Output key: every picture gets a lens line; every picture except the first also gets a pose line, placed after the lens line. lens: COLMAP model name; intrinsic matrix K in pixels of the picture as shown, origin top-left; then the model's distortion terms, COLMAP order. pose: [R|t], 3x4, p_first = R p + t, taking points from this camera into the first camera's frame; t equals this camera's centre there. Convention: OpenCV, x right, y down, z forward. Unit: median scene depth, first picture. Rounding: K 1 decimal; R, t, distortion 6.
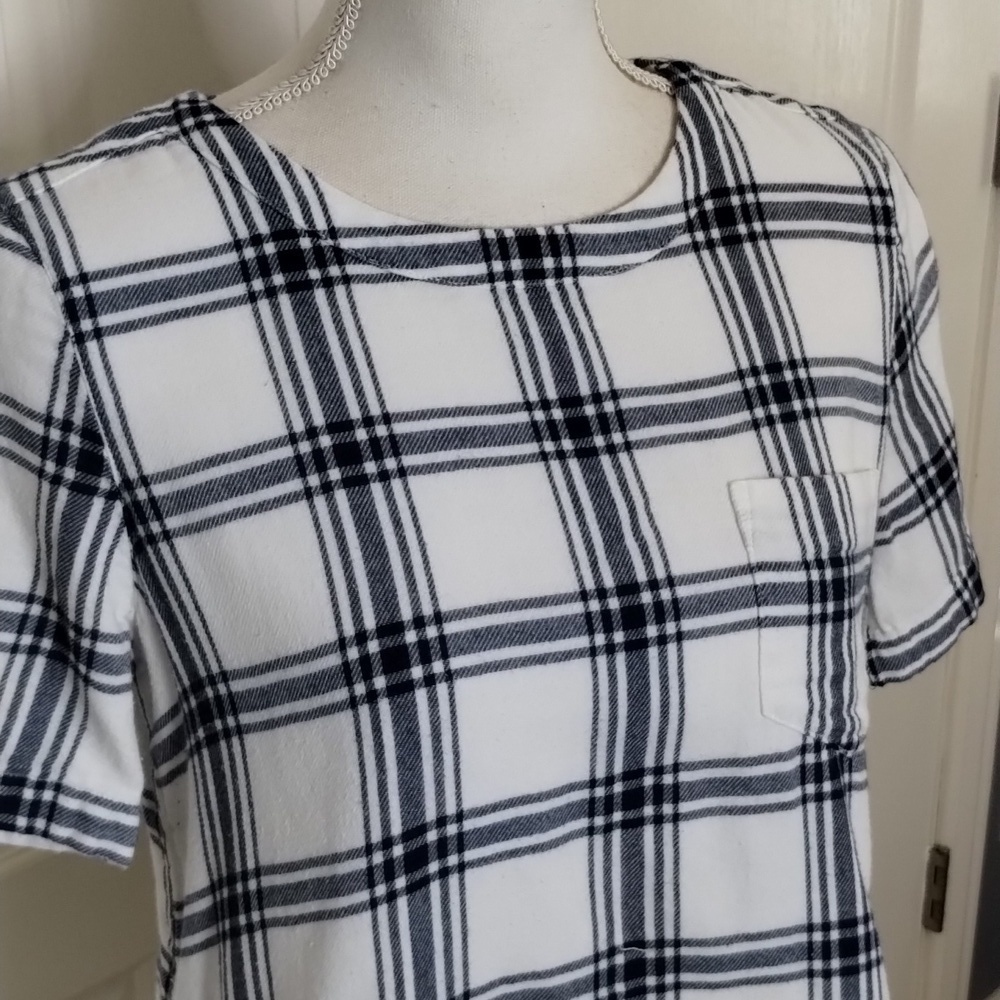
lens RADIAL K [[1923.6, 0, 571.3], [0, 1923.6, 502.3], [0, 0, 1]] dist [0.083452, -0.118621]
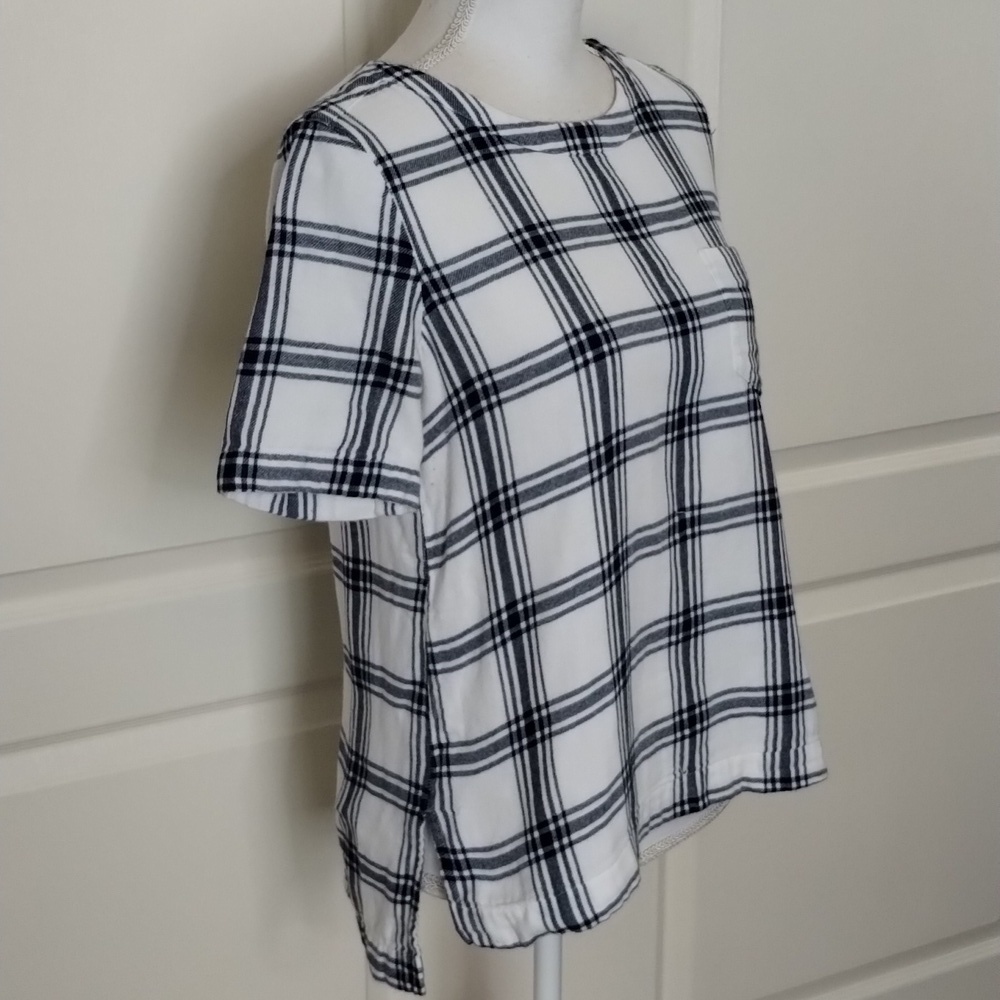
lens RADIAL K [[1923.6, 0, 571.3], [0, 1923.6, 502.3], [0, 0, 1]] dist [0.083452, -0.118621]
pose [[0.883364, -0.145717, 0.445460, -0.926093], [0.178558, 0.983396, -0.032403, 0.279401], [-0.433342, 0.108164, 0.894715, -0.614198]]
